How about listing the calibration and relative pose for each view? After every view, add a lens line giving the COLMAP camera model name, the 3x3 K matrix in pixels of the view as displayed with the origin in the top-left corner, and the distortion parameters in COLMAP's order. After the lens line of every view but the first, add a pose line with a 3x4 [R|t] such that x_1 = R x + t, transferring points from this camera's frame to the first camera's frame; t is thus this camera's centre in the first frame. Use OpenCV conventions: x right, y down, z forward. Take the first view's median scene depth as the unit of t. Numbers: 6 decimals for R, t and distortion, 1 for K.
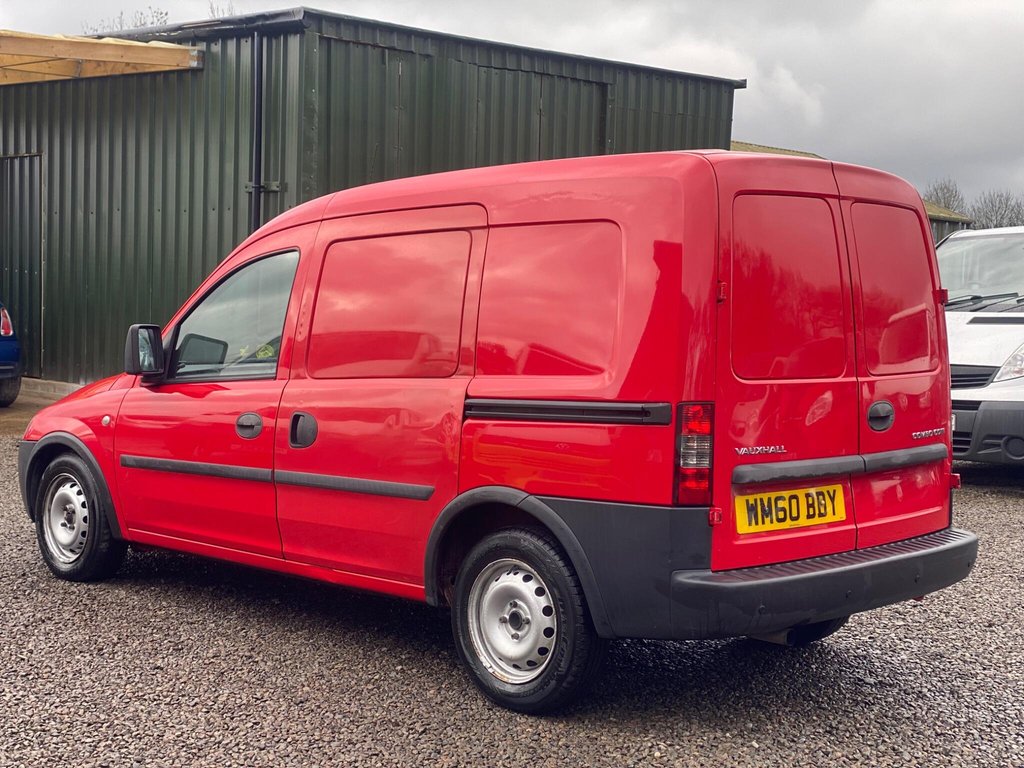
lens RADIAL K [[1514.3, 0, 512.0], [0, 1514.3, 384.0], [0, 0, 1]] dist [0.113309, -0.011361]
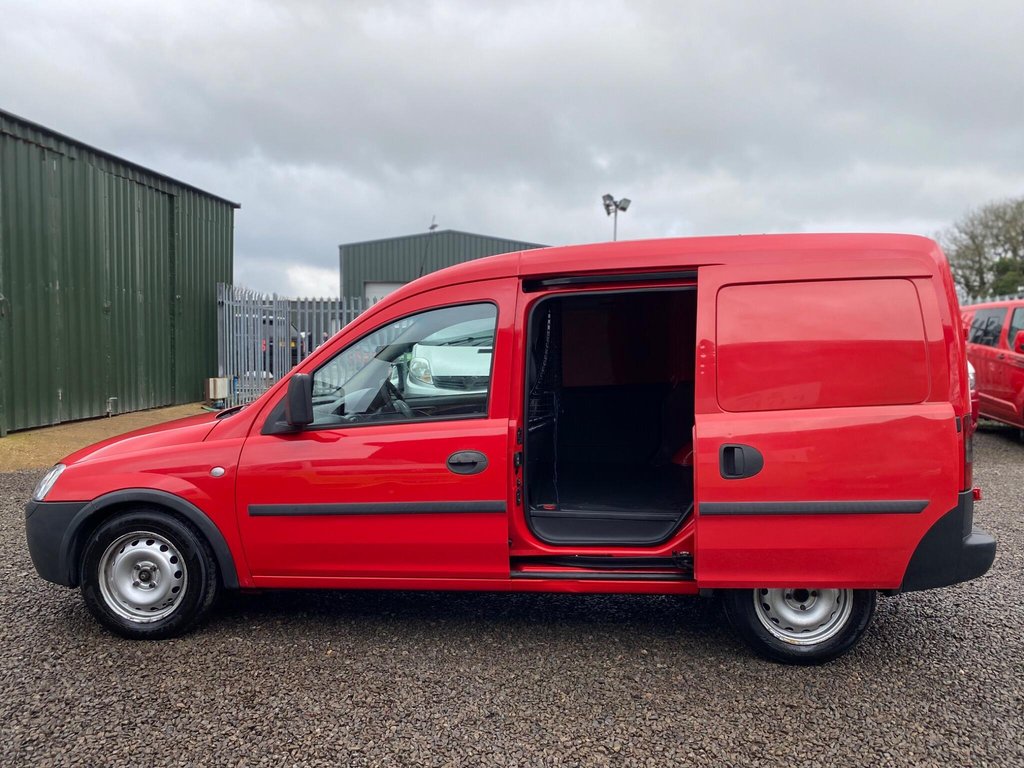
lens RADIAL K [[779.3, 0, 512.0], [0, 779.3, 384.0], [0, 0, 1]] dist [0.018373, -0.004718]
pose [[0.760758, -0.050713, 0.647051, -0.439301], [0.048255, 0.998603, 0.021531, -0.033944], [-0.647239, 0.014844, 0.762142, 0.484661]]
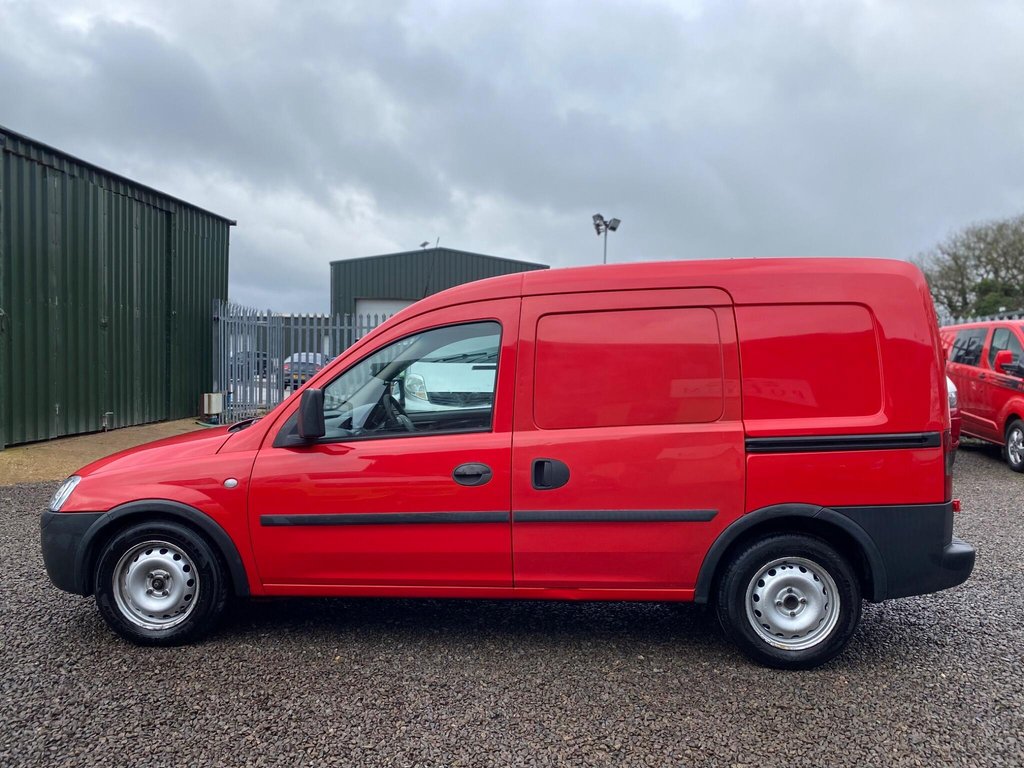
lens RADIAL K [[779.3, 0, 512.0], [0, 779.3, 384.0], [0, 0, 1]] dist [0.018373, -0.004718]
pose [[0.751117, -0.033234, 0.659332, -0.461504], [0.043707, 0.999044, 0.000565, -0.033981], [-0.658721, 0.028393, 0.751851, 0.473725]]
